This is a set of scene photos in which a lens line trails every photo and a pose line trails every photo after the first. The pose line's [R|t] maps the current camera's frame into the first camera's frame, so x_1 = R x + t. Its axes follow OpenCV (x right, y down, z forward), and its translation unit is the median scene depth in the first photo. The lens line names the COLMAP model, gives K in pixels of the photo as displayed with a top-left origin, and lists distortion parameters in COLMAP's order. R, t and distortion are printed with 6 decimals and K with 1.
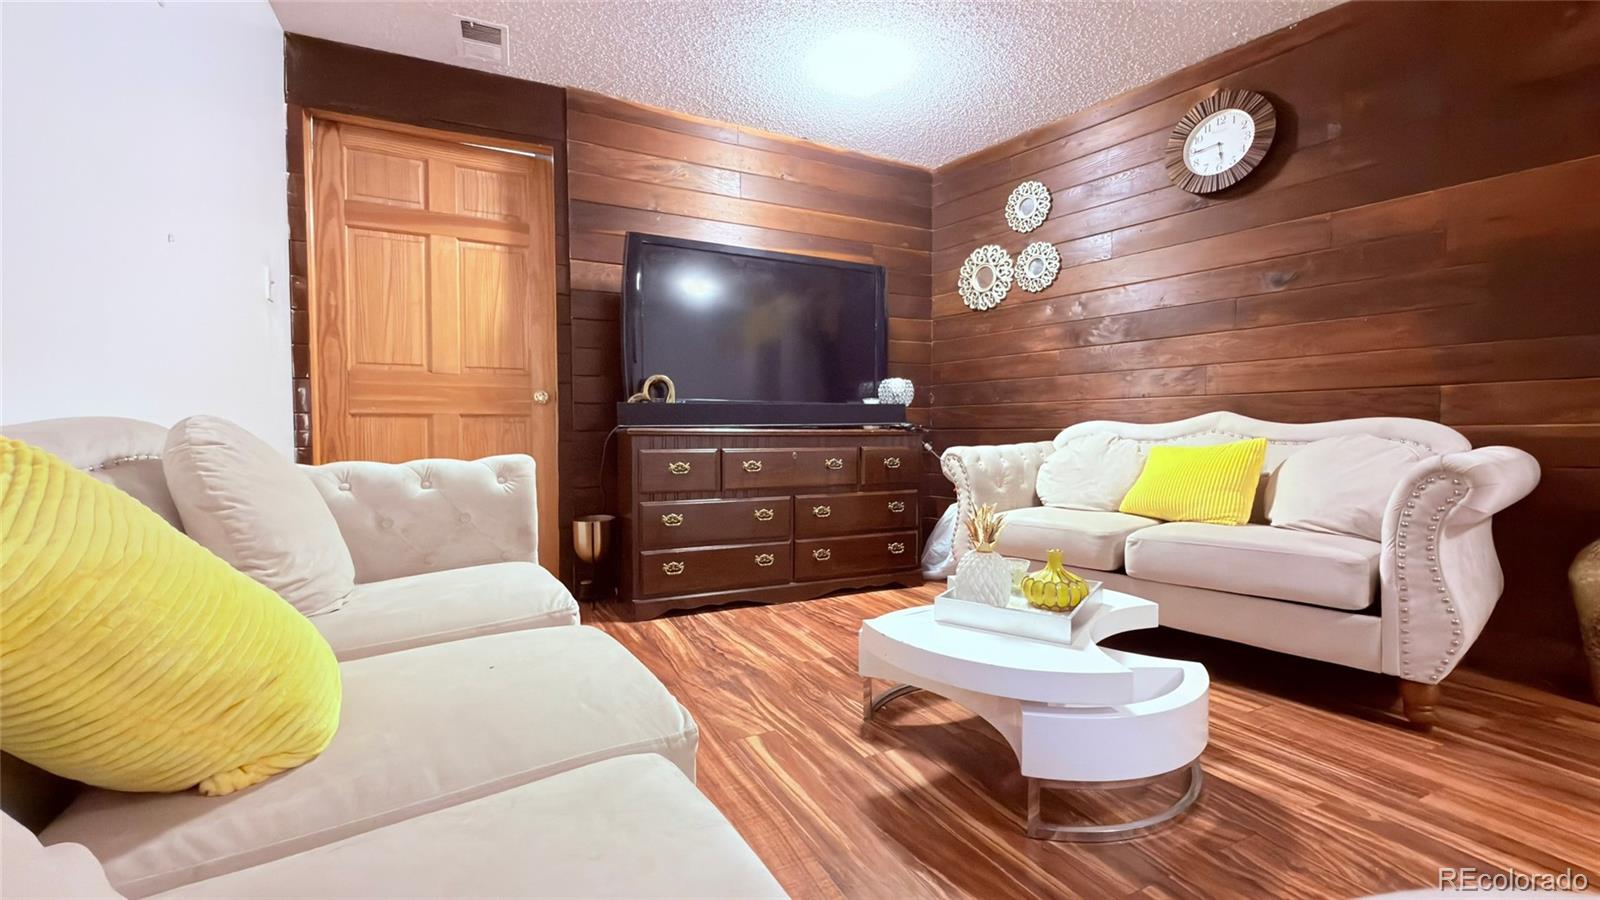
lens RADIAL K [[646.7, 0, 787.6], [0, 646.7, 448.4], [0, 0, 1]] dist [0.001846, -0.000140]
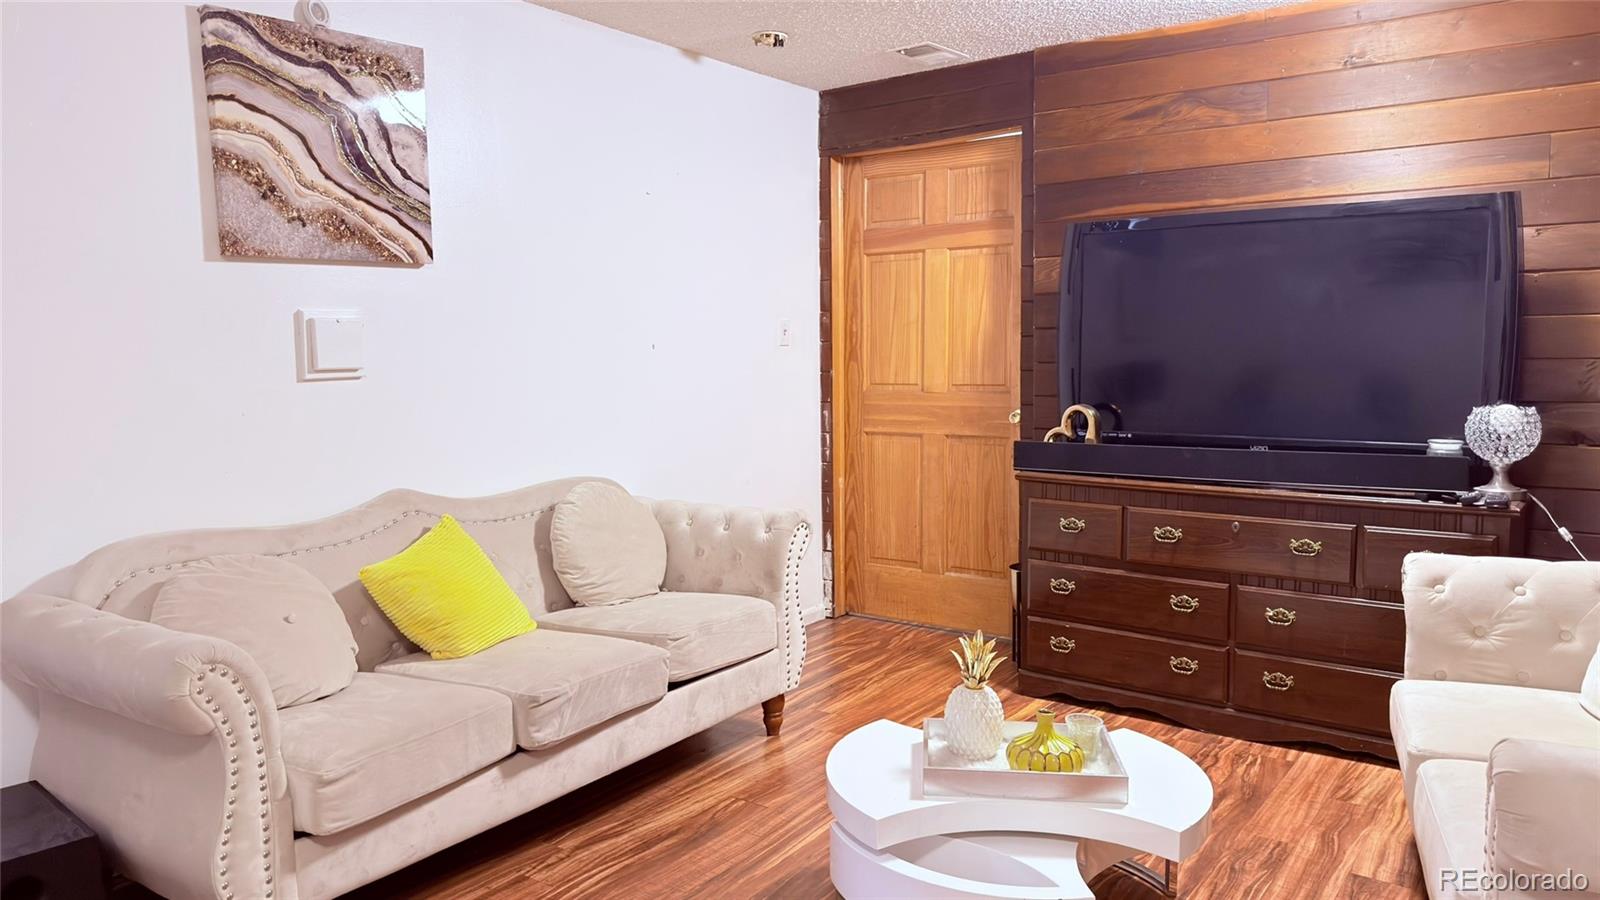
lens RADIAL K [[1137.5, 0, 783.9], [0, 1137.5, 450.0], [0, 0, 1]] dist [0.090838, -0.021044]
pose [[0.453862, 0.077638, -0.887683, 0.951159], [-0.009309, 0.996556, 0.082400, -0.180640], [0.891023, -0.029134, 0.453022, 0.028138]]
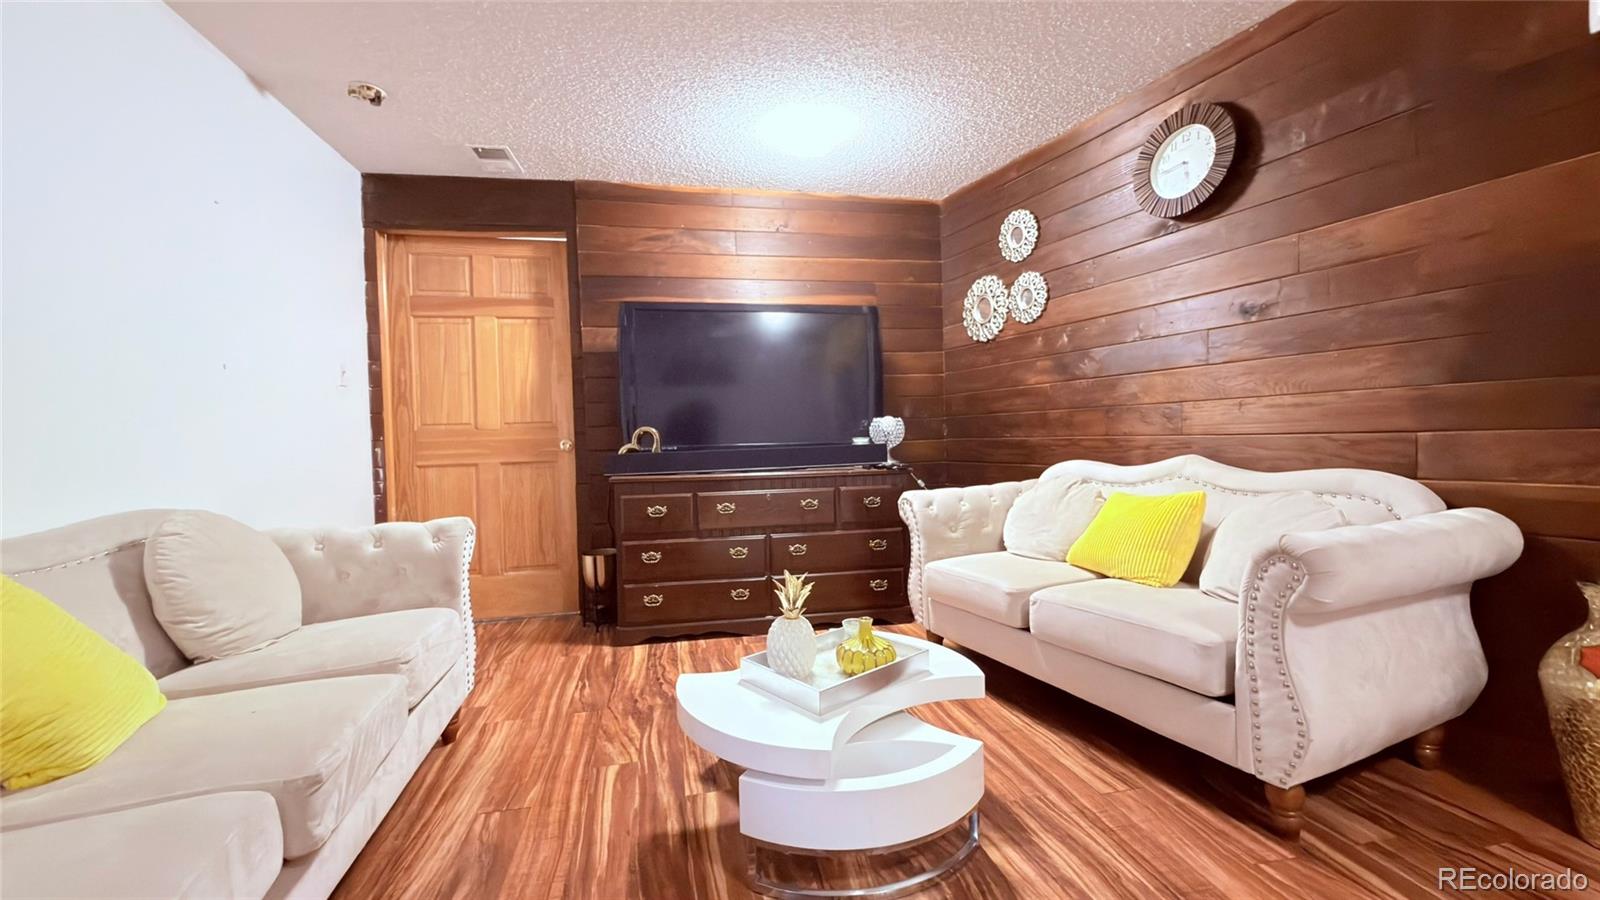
lens RADIAL K [[646.7, 0, 792.0], [0, 646.7, 446.9], [0, 0, 1]] dist [0.001846, -0.000140]
pose [[0.966876, -0.018234, -0.254593, 0.351972], [0.017524, 0.999834, -0.005056, -0.072394], [0.254643, 0.000427, 0.967035, -0.027266]]
